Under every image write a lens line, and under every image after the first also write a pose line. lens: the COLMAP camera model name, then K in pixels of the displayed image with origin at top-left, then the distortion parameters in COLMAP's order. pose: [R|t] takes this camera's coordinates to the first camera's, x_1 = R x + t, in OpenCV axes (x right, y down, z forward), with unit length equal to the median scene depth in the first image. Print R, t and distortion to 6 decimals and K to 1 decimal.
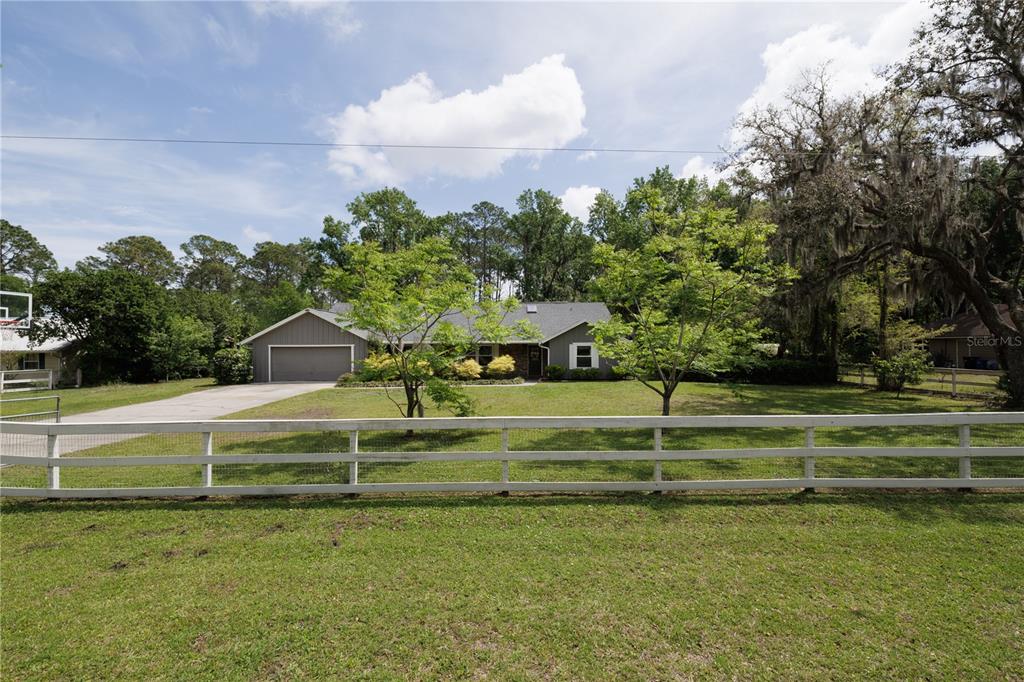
lens RADIAL K [[443.6, 0, 516.1], [0, 443.6, 346.5], [0, 0, 1]] dist [-0.005214, 0.000080]
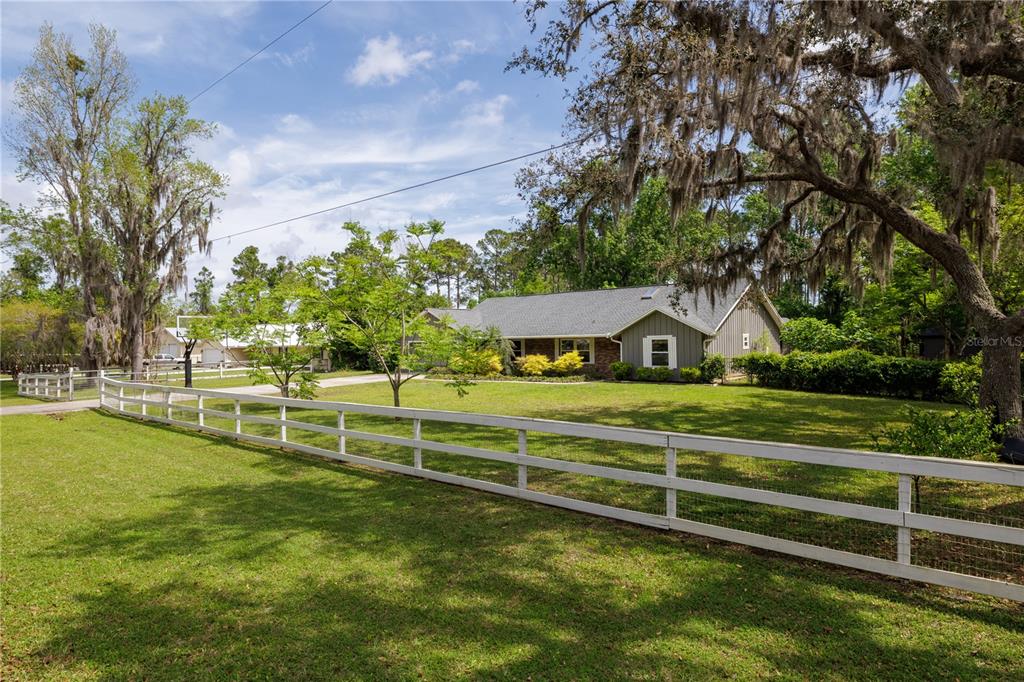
lens RADIAL K [[585.0, 0, 507.9], [0, 585.0, 341.2], [0, 0, 1]] dist [0.006718, -0.001511]
pose [[0.747196, -0.004175, -0.664590, 0.650893], [0.011912, 0.999904, 0.007111, -0.009418], [0.664496, -0.013230, 0.747174, 0.017756]]
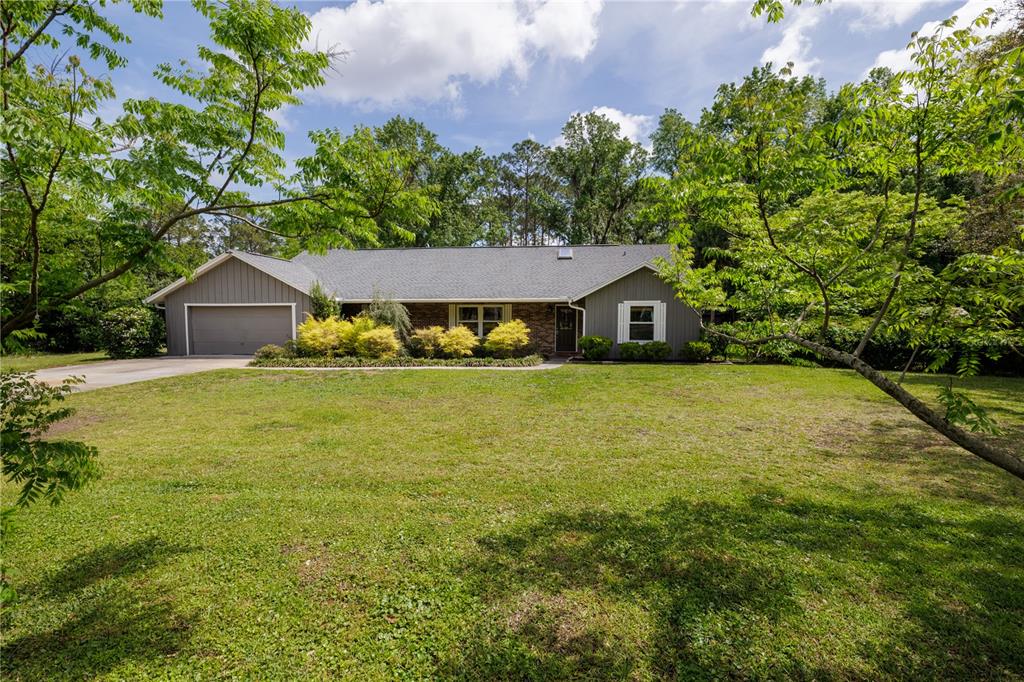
lens RADIAL K [[456.3, 0, 510.4], [0, 456.3, 342.3], [0, 0, 1]] dist [-0.001494, 0.000658]
pose [[0.990178, 0.013641, -0.139142, 0.059655], [-0.006096, 0.998495, 0.054511, 0.015484], [0.139676, -0.053127, 0.988771, 0.337713]]
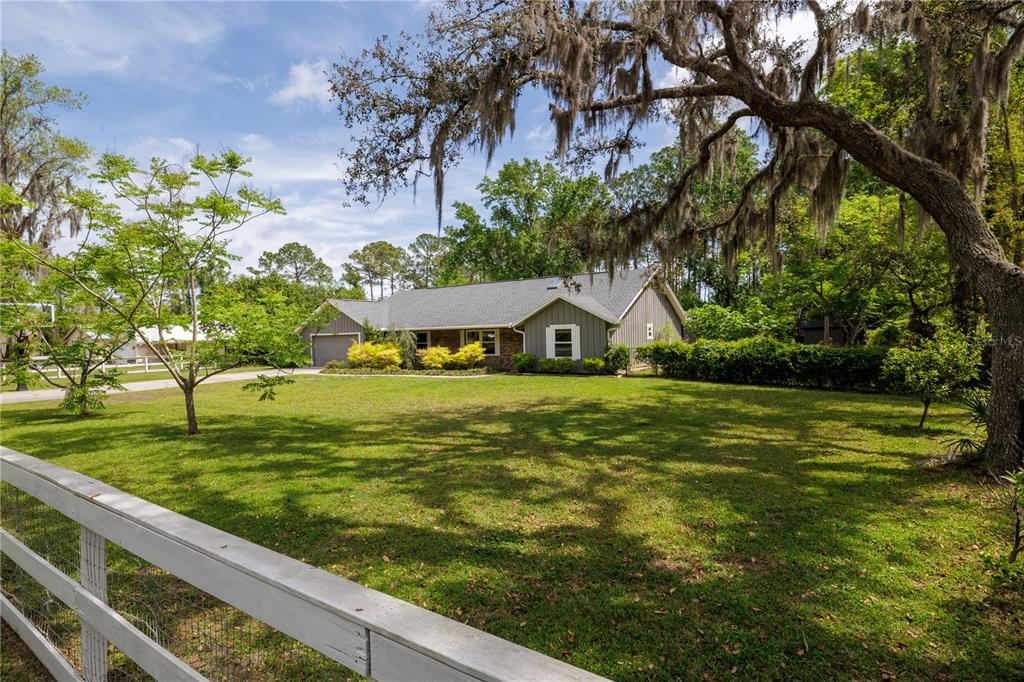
lens RADIAL K [[505.2, 0, 513.4], [0, 505.2, 343.9], [0, 0, 1]] dist [0.001676, 0.000215]
pose [[0.824739, -0.002245, -0.565509, 0.570455], [0.016203, 0.999675, 0.019661, 0.005536], [0.565282, -0.025378, 0.824507, 0.231225]]
